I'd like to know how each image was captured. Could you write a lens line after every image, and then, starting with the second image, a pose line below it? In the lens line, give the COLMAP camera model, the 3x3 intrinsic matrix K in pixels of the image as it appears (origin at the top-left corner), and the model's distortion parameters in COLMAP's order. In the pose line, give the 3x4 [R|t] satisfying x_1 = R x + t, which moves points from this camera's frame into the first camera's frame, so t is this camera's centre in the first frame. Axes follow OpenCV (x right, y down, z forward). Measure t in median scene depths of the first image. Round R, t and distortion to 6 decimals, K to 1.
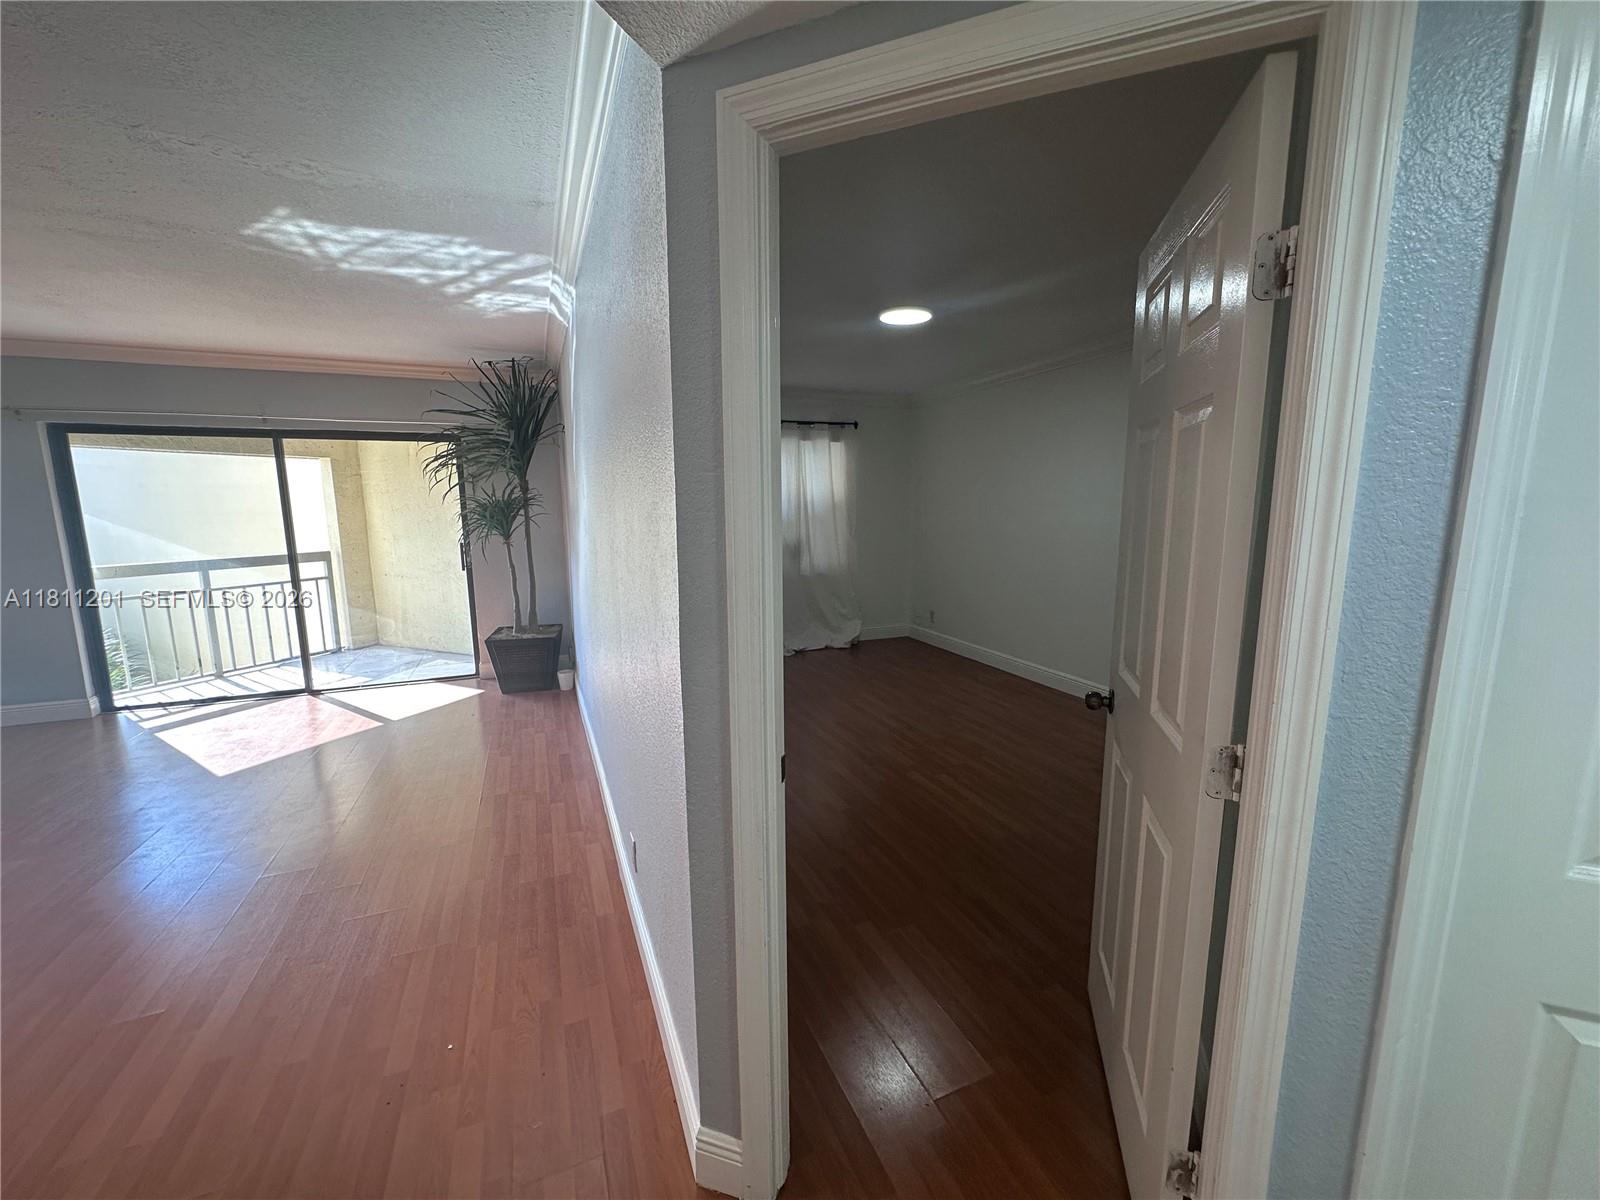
lens RADIAL K [[639.5, 0, 799.6], [0, 639.5, 598.9], [0, 0, 1]] dist [-0.001442, 0.000088]
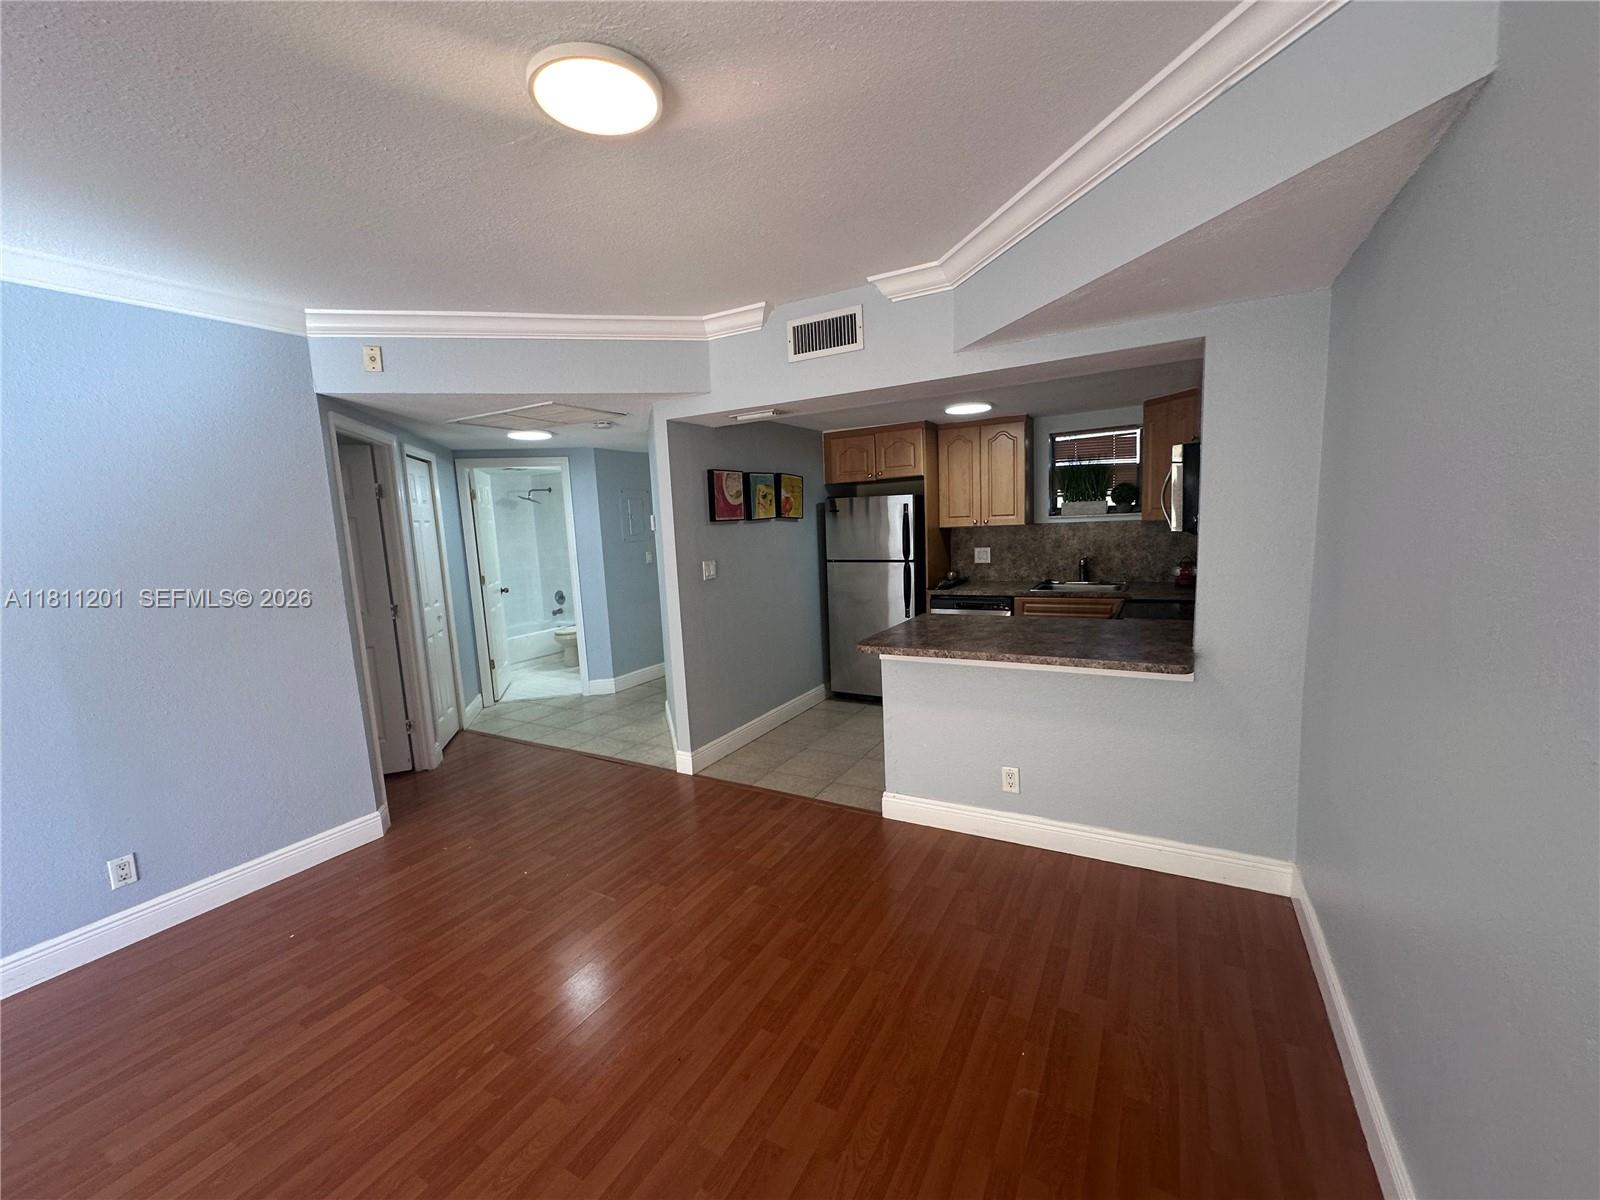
lens RADIAL K [[639.5, 0, 799.6], [0, 639.5, 598.9], [0, 0, 1]] dist [-0.001442, 0.000088]
pose [[-0.604881, -0.064968, 0.793661, -0.872392], [0.173585, 0.961941, 0.211039, -0.045626], [-0.777166, 0.265421, -0.570583, 0.280590]]
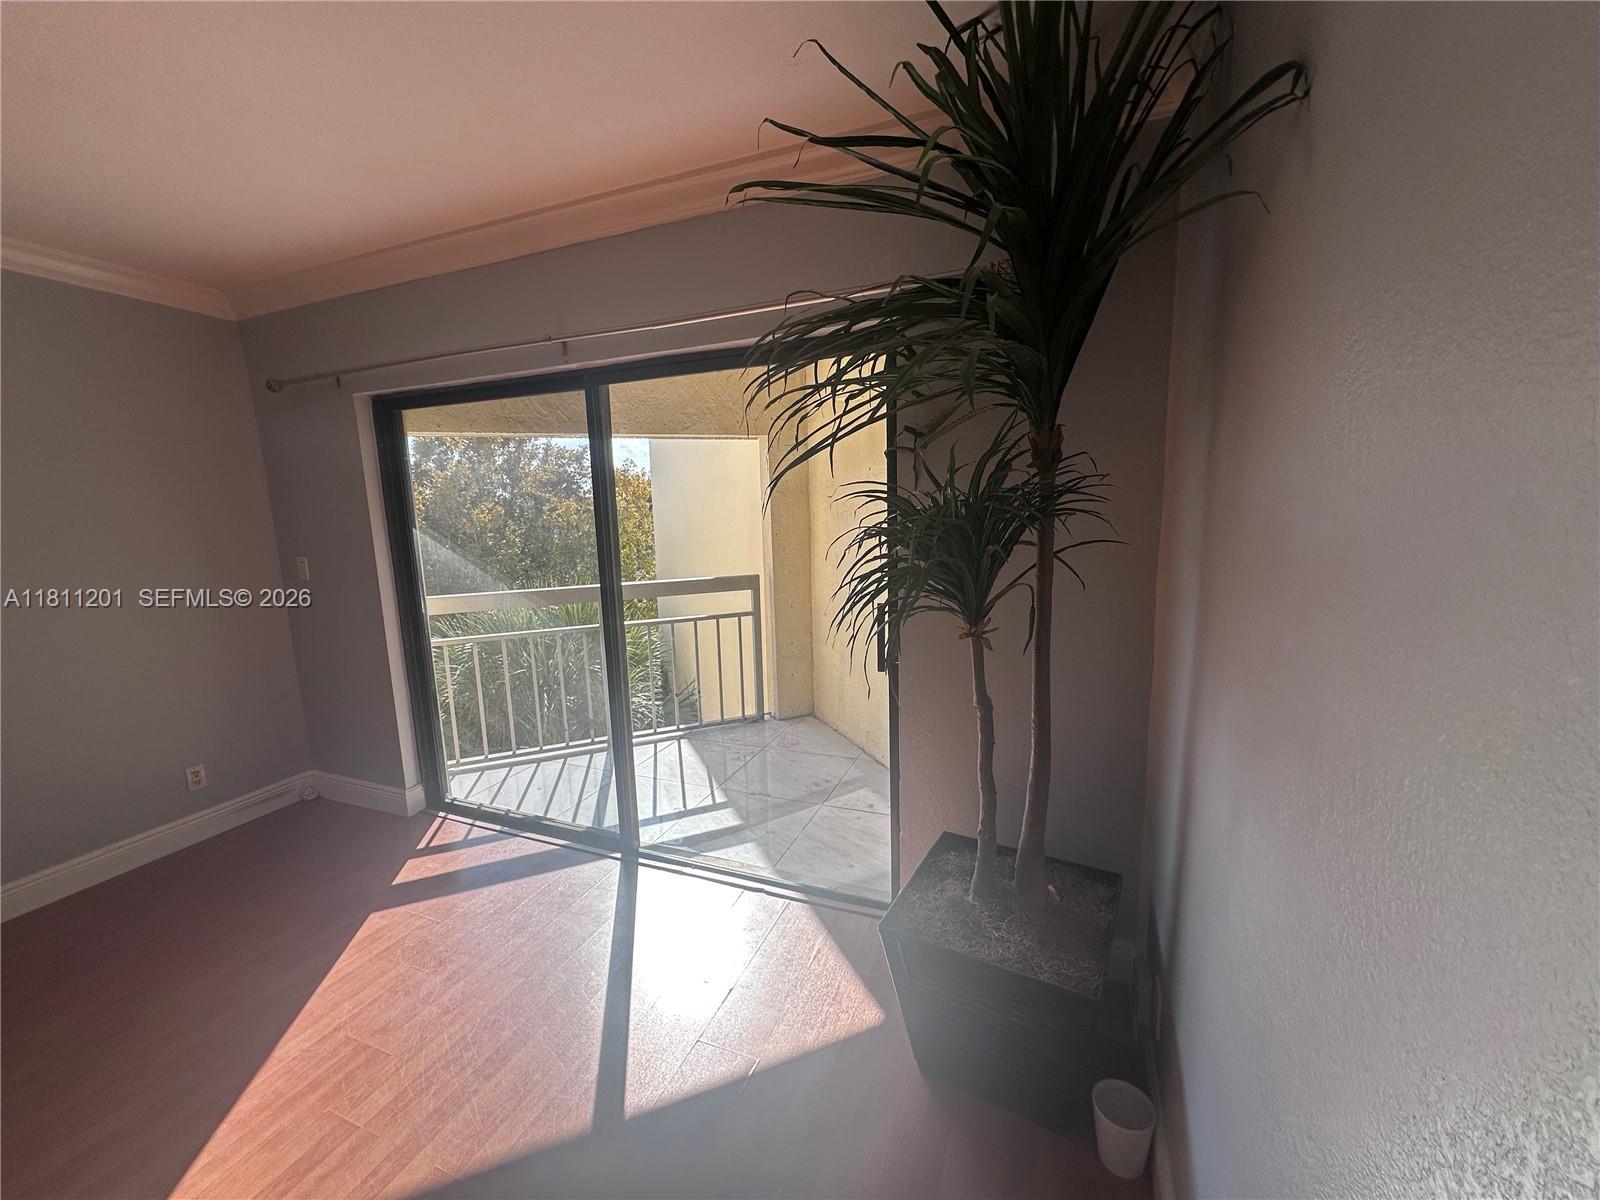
lens RADIAL K [[639.5, 0, 799.6], [0, 639.5, 598.9], [0, 0, 1]] dist [-0.001442, 0.000088]
pose [[0.712501, 0.093512, -0.695412, -0.323775], [-0.084410, 0.995305, 0.047354, -0.120124], [0.696575, 0.024960, 0.717050, 0.765882]]
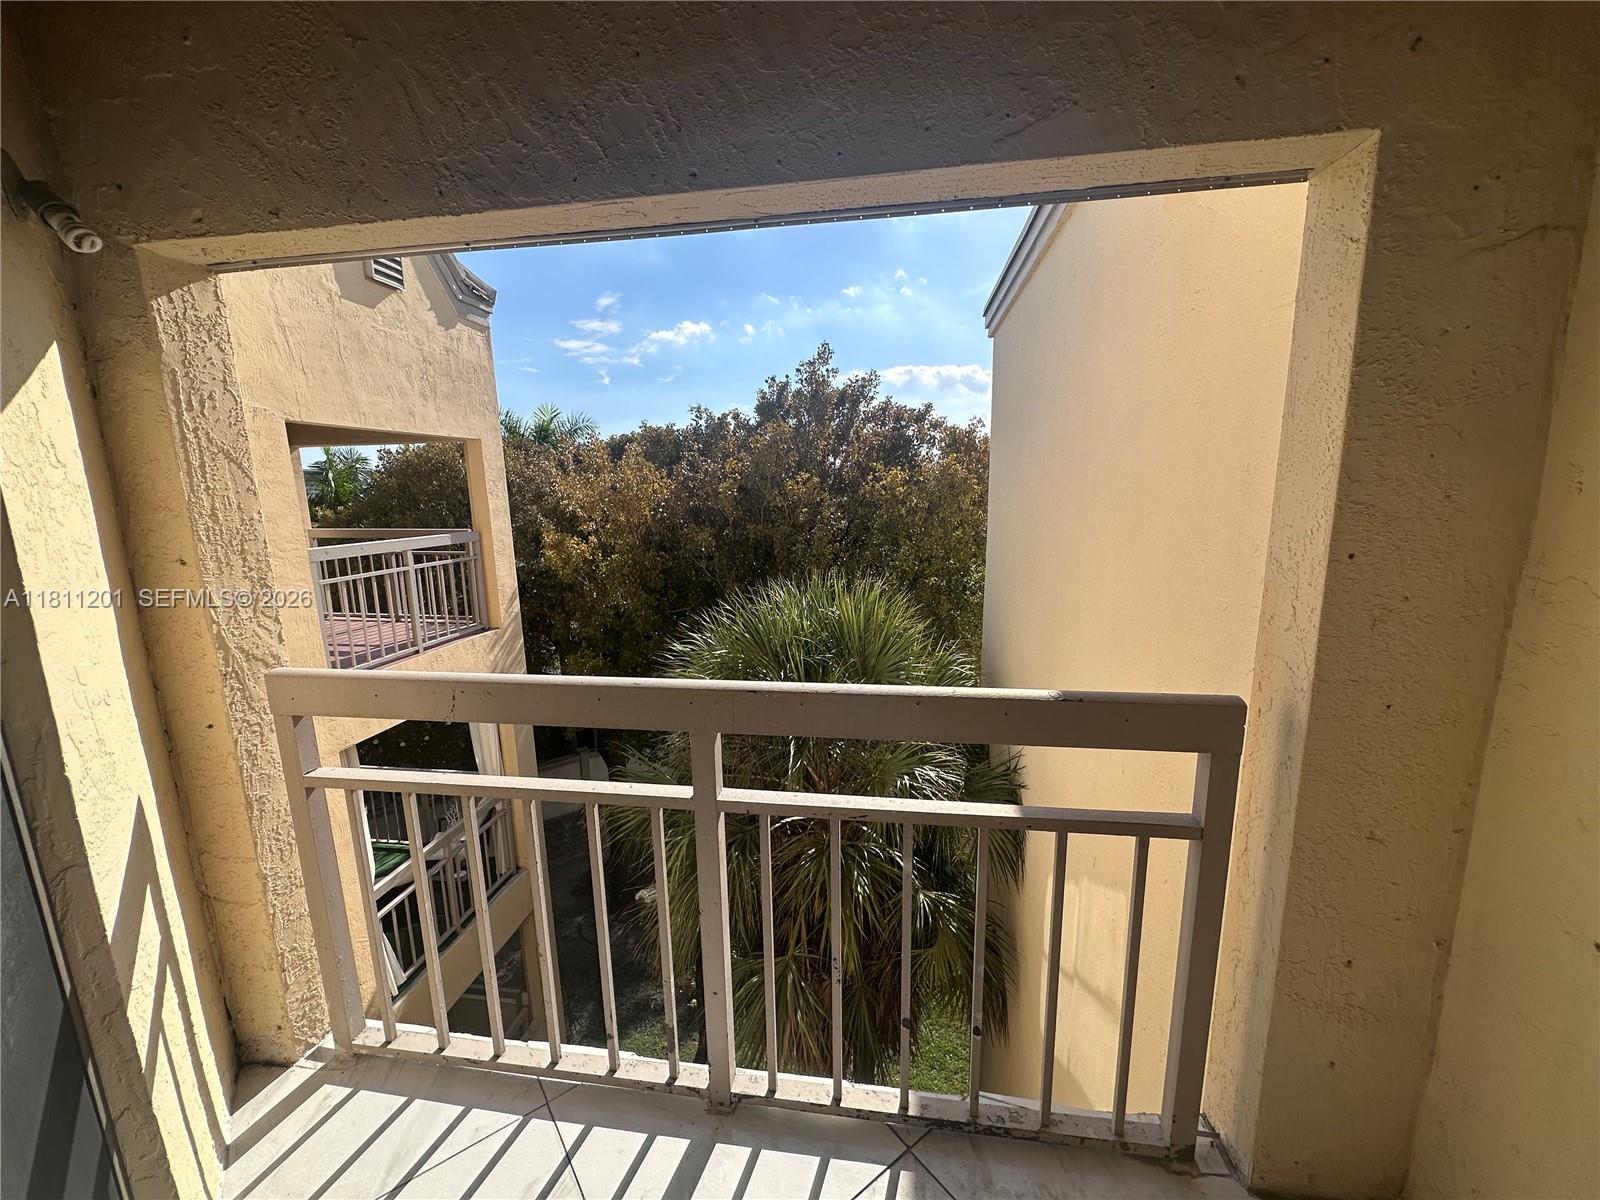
lens RADIAL K [[639.5, 0, 799.6], [0, 639.5, 598.9], [0, 0, 1]] dist [-0.001442, 0.000088]
pose [[0.247524, 0.173212, -0.953273, -0.842035], [-0.127849, 0.981126, 0.145076, -0.160201], [0.960410, 0.085966, 0.264997, 1.165823]]
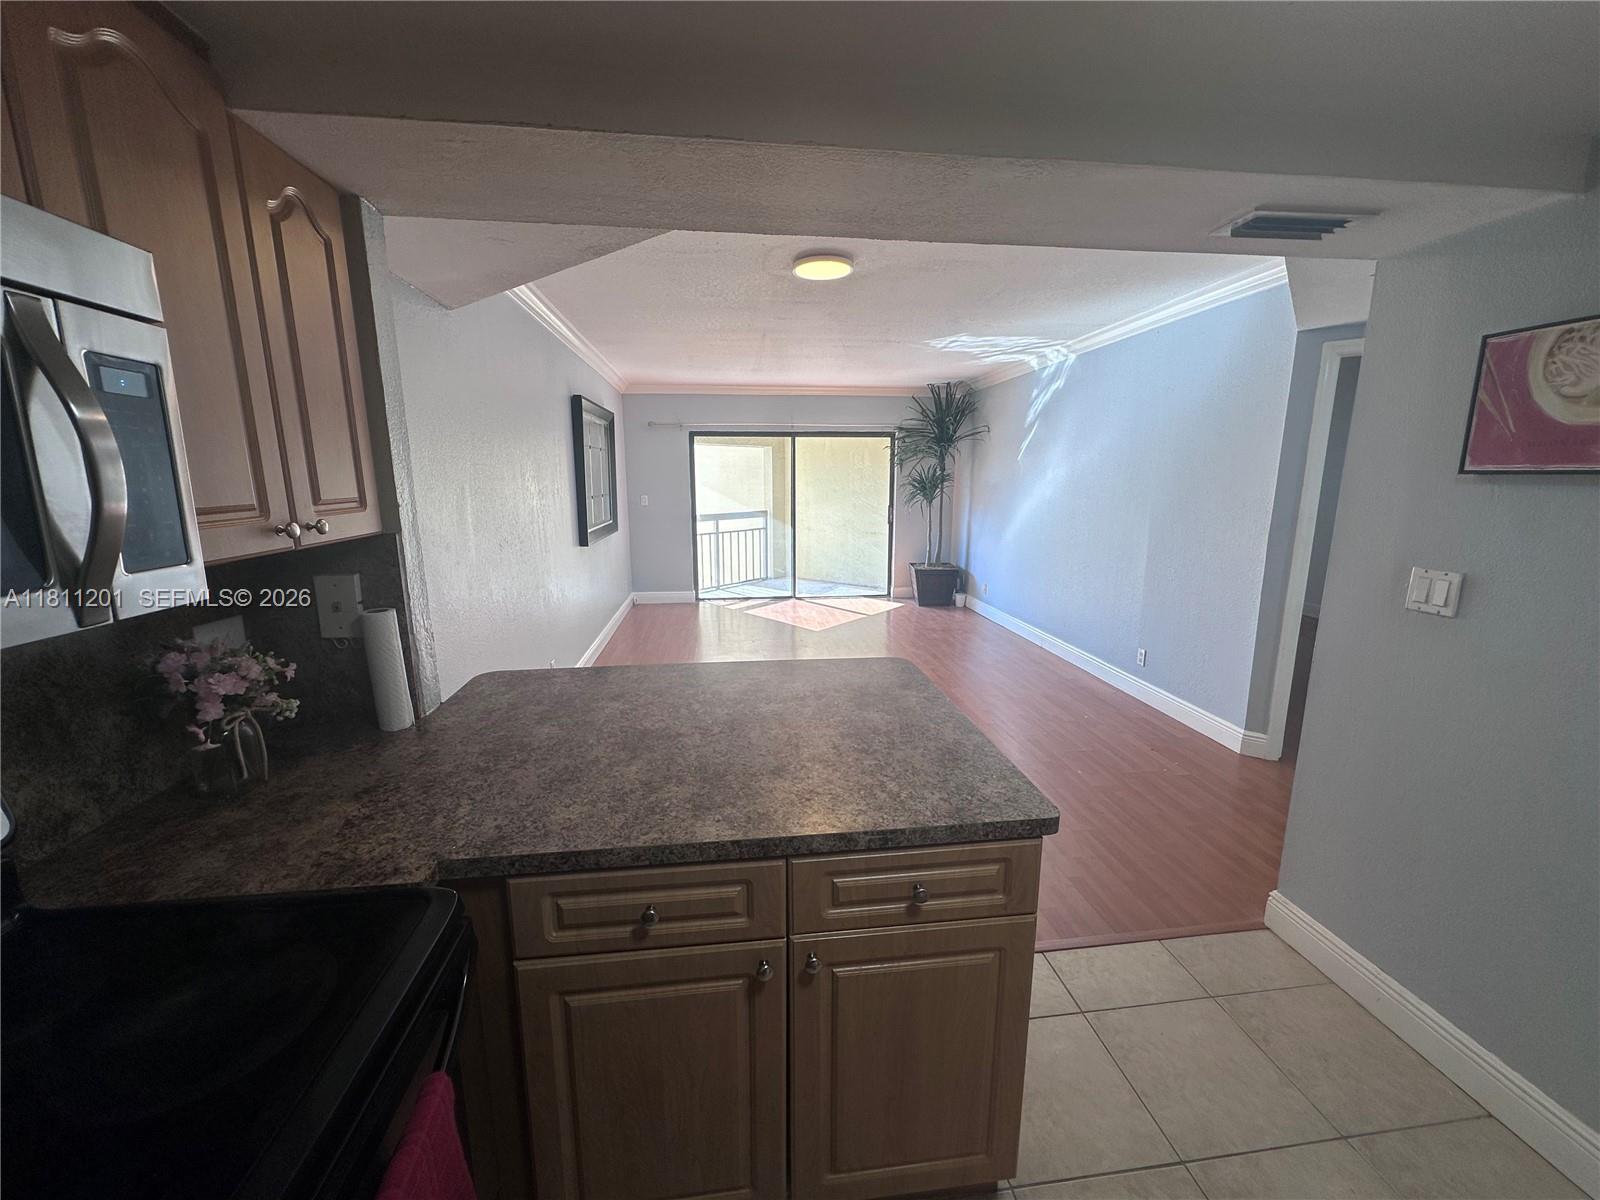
lens RADIAL K [[639.5, 0, 799.6], [0, 639.5, 598.9], [0, 0, 1]] dist [-0.001442, 0.000088]
pose [[0.961508, 0.056237, -0.268959, -0.360614], [-0.045580, 0.997914, 0.045710, 0.081847], [0.270969, -0.031692, 0.962066, -0.565549]]
